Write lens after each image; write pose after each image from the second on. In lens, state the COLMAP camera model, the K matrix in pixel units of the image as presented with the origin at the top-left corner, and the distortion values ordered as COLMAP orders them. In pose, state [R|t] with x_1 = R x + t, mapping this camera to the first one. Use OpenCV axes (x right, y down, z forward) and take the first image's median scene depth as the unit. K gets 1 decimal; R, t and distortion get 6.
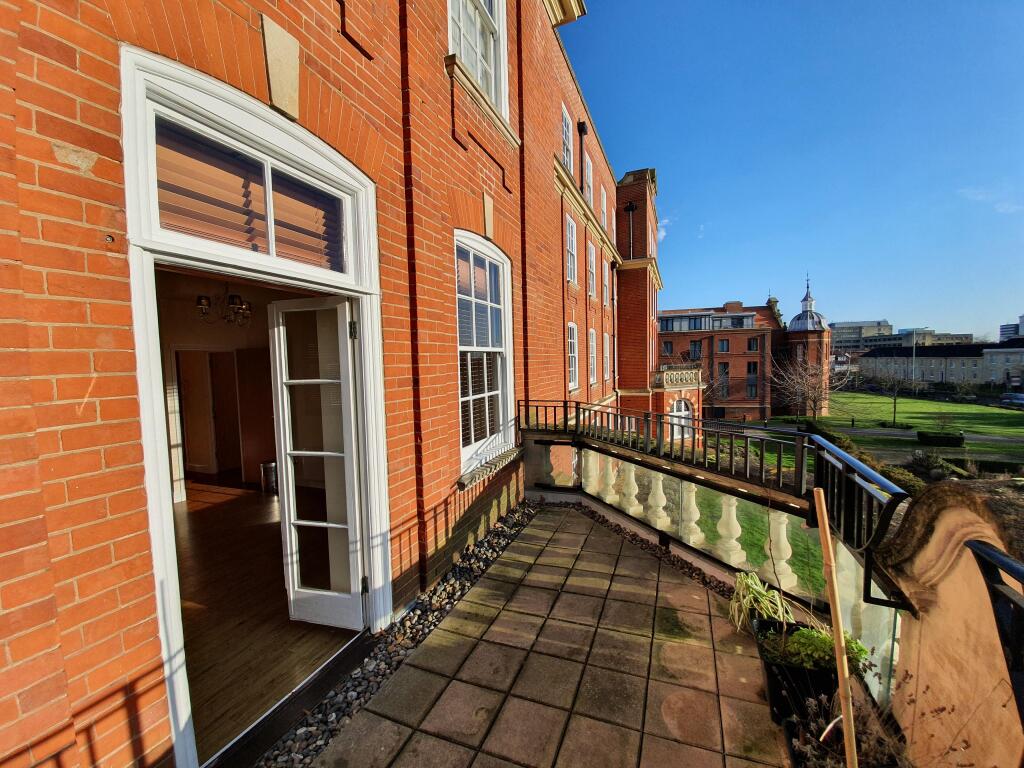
lens RADIAL K [[403.7, 0, 509.6], [0, 403.7, 383.9], [0, 0, 1]] dist [0.016078, -0.017733]
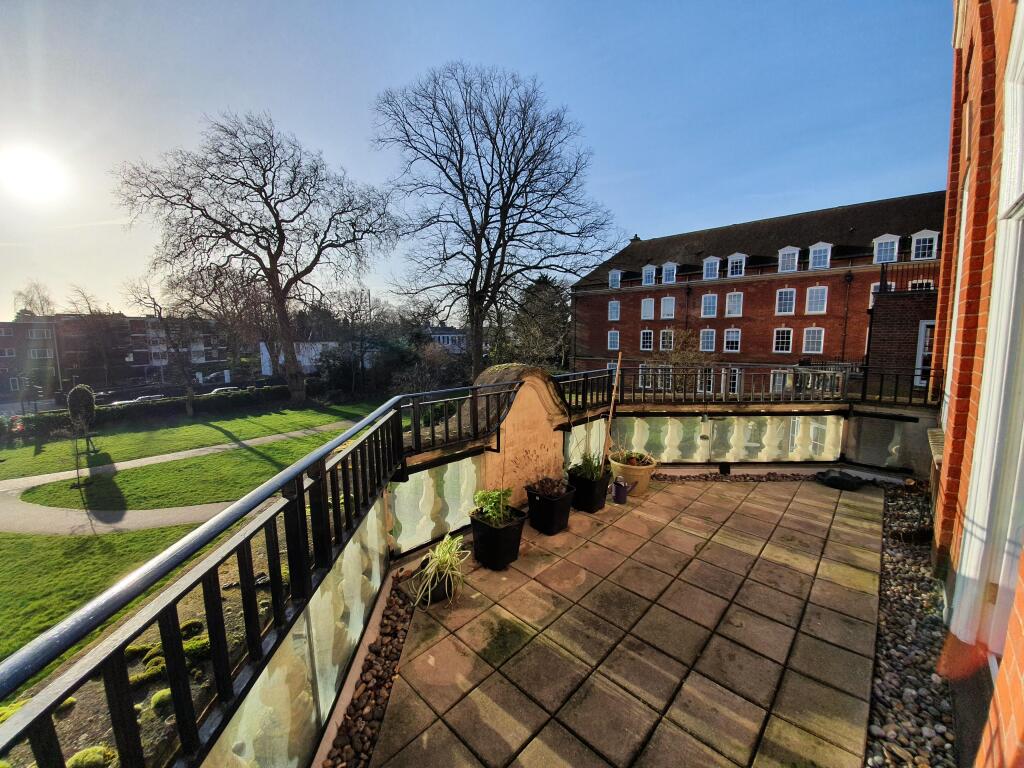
lens RADIAL K [[403.7, 0, 509.6], [0, 403.7, 383.9], [0, 0, 1]] dist [0.016078, -0.017733]
pose [[-0.936469, -0.007630, 0.350666, 0.065113], [0.053279, 0.985067, 0.163719, -0.033400], [-0.346679, 0.172001, -0.922079, 1.040441]]
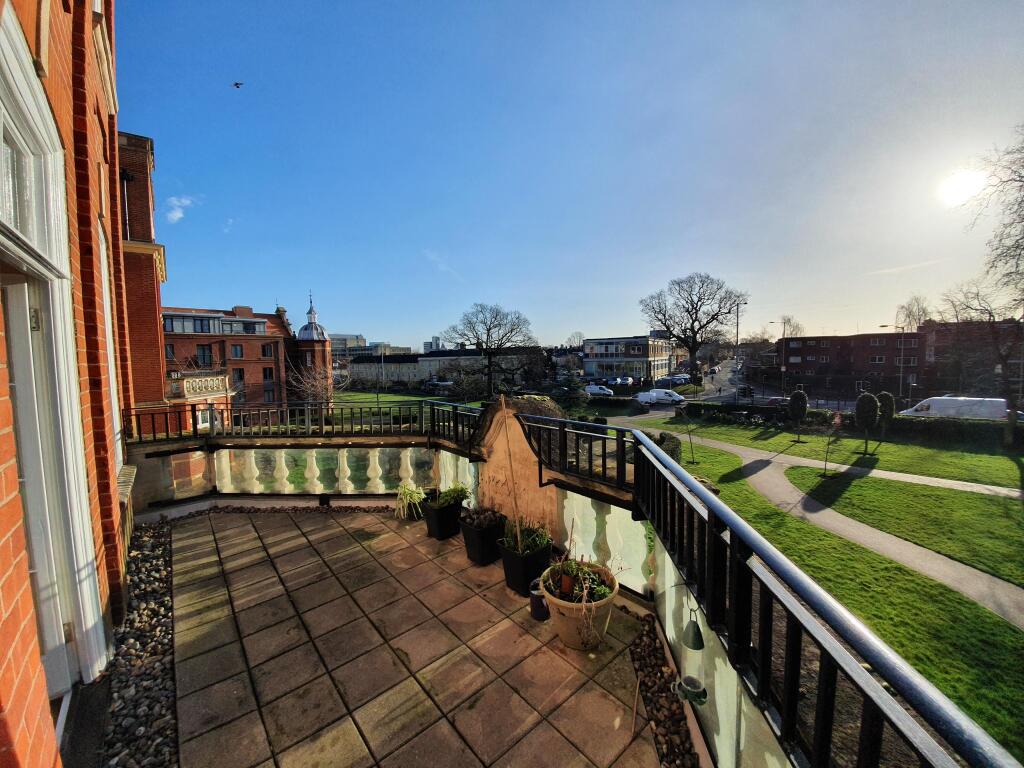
lens RADIAL K [[403.7, 0, 509.6], [0, 403.7, 383.9], [0, 0, 1]] dist [0.016078, -0.017733]
pose [[0.456278, -0.044332, 0.888732, -0.415669], [0.058373, 0.998098, 0.019819, 0.021433], [-0.887921, 0.042835, 0.457998, -0.114117]]
